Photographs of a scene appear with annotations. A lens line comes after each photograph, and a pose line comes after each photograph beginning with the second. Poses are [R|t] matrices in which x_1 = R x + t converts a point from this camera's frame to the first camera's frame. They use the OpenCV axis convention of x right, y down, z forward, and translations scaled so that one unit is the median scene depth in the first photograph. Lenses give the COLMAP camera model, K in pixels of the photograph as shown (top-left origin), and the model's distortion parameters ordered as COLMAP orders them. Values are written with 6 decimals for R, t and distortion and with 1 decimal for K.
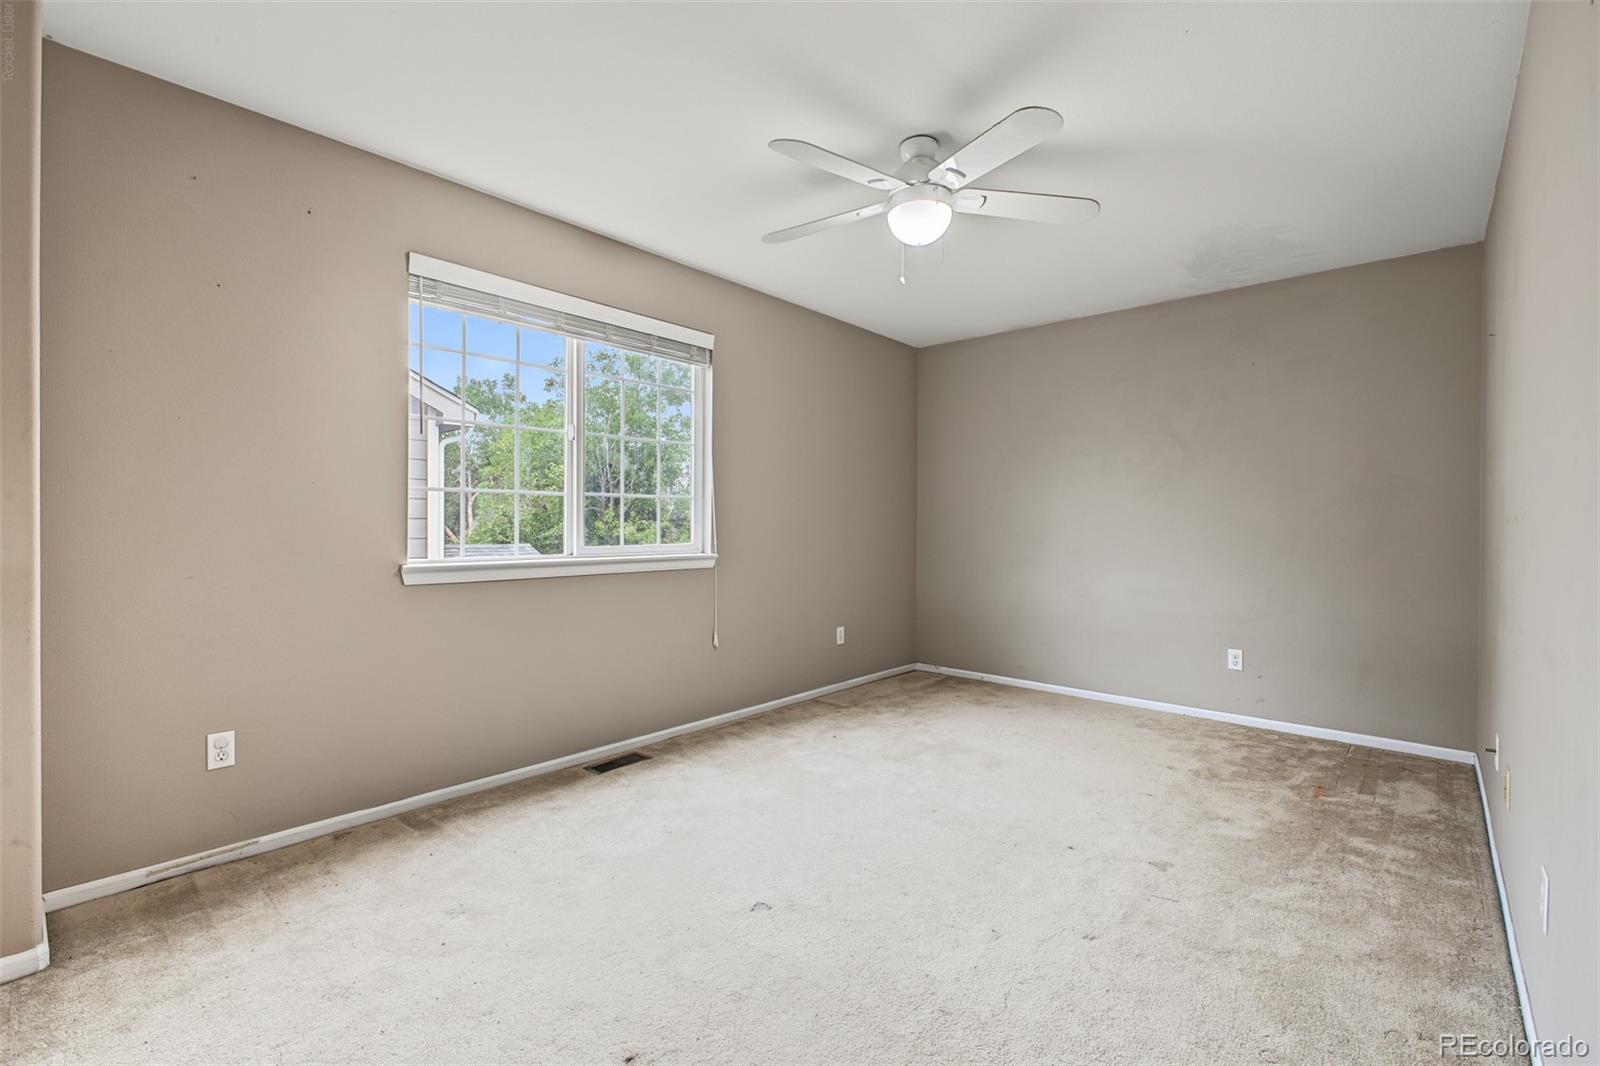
lens RADIAL K [[690.7, 0, 805.0], [0, 690.7, 528.7], [0, 0, 1]] dist [-0.001775, -0.002038]
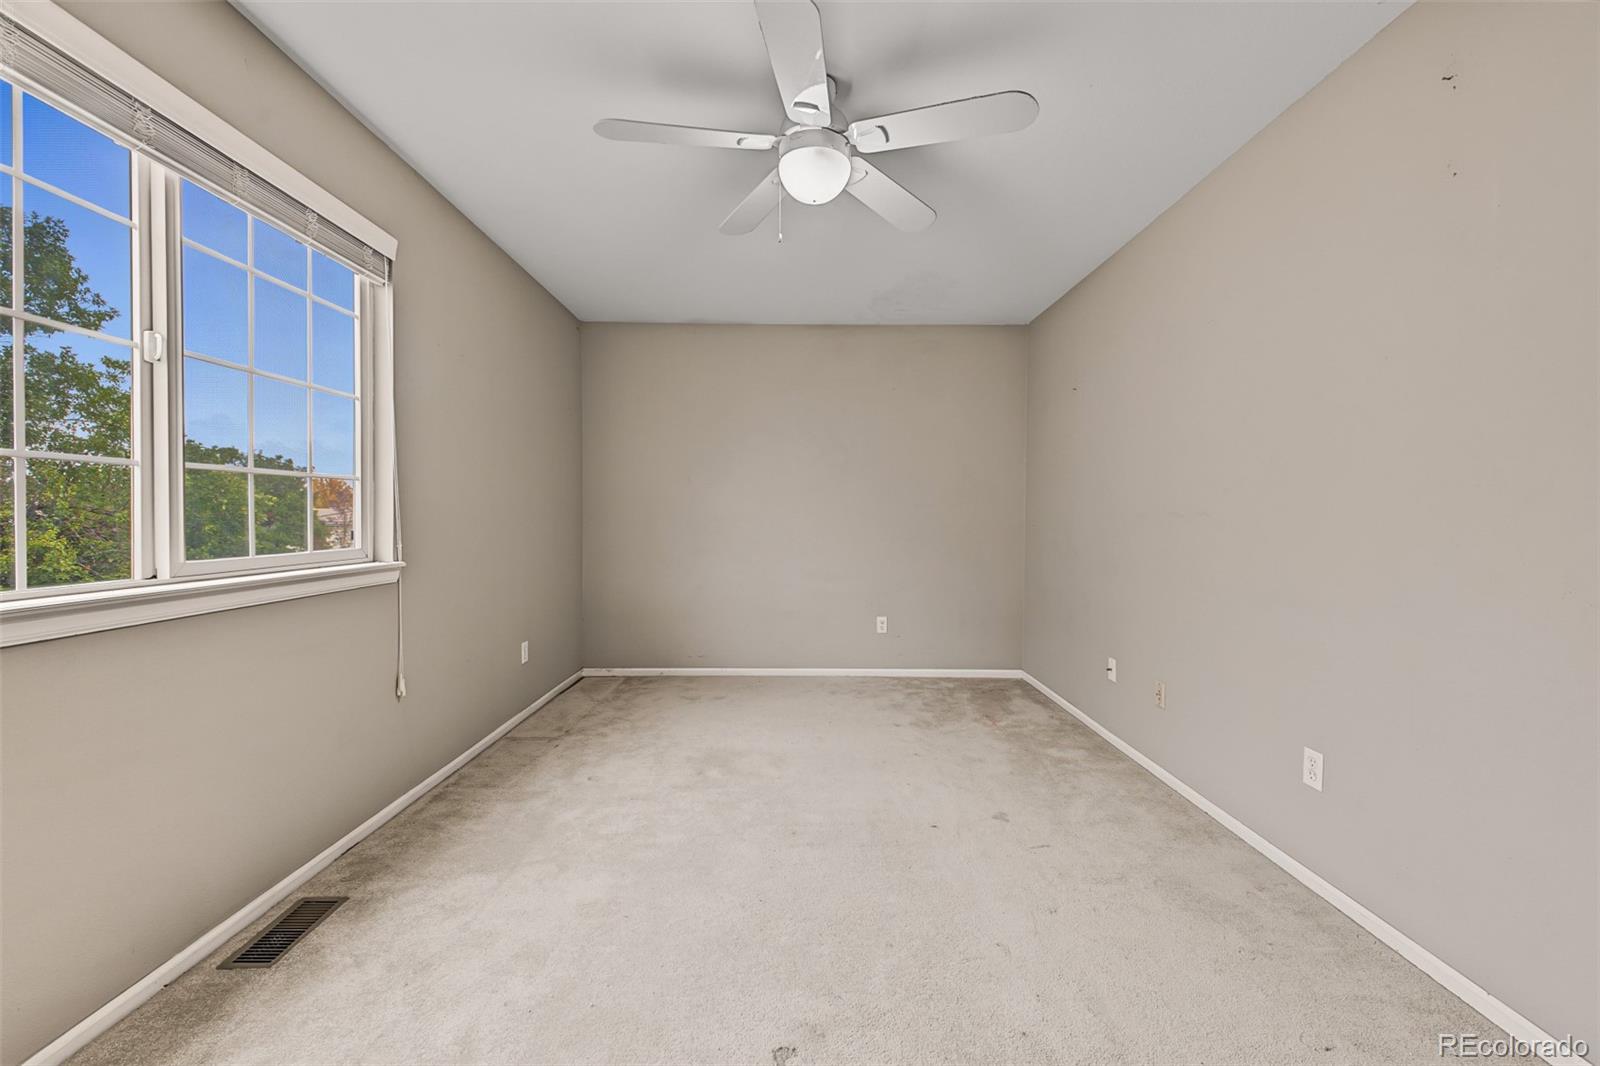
lens RADIAL K [[638.4, 0, 799.7], [0, 638.4, 525.3], [0, 0, 1]] dist [0.018097, -0.003944]
pose [[0.745040, -0.013754, 0.666878, -0.305512], [0.004278, 0.999865, 0.015842, -0.009457], [-0.667006, -0.008950, 0.744999, 0.305666]]
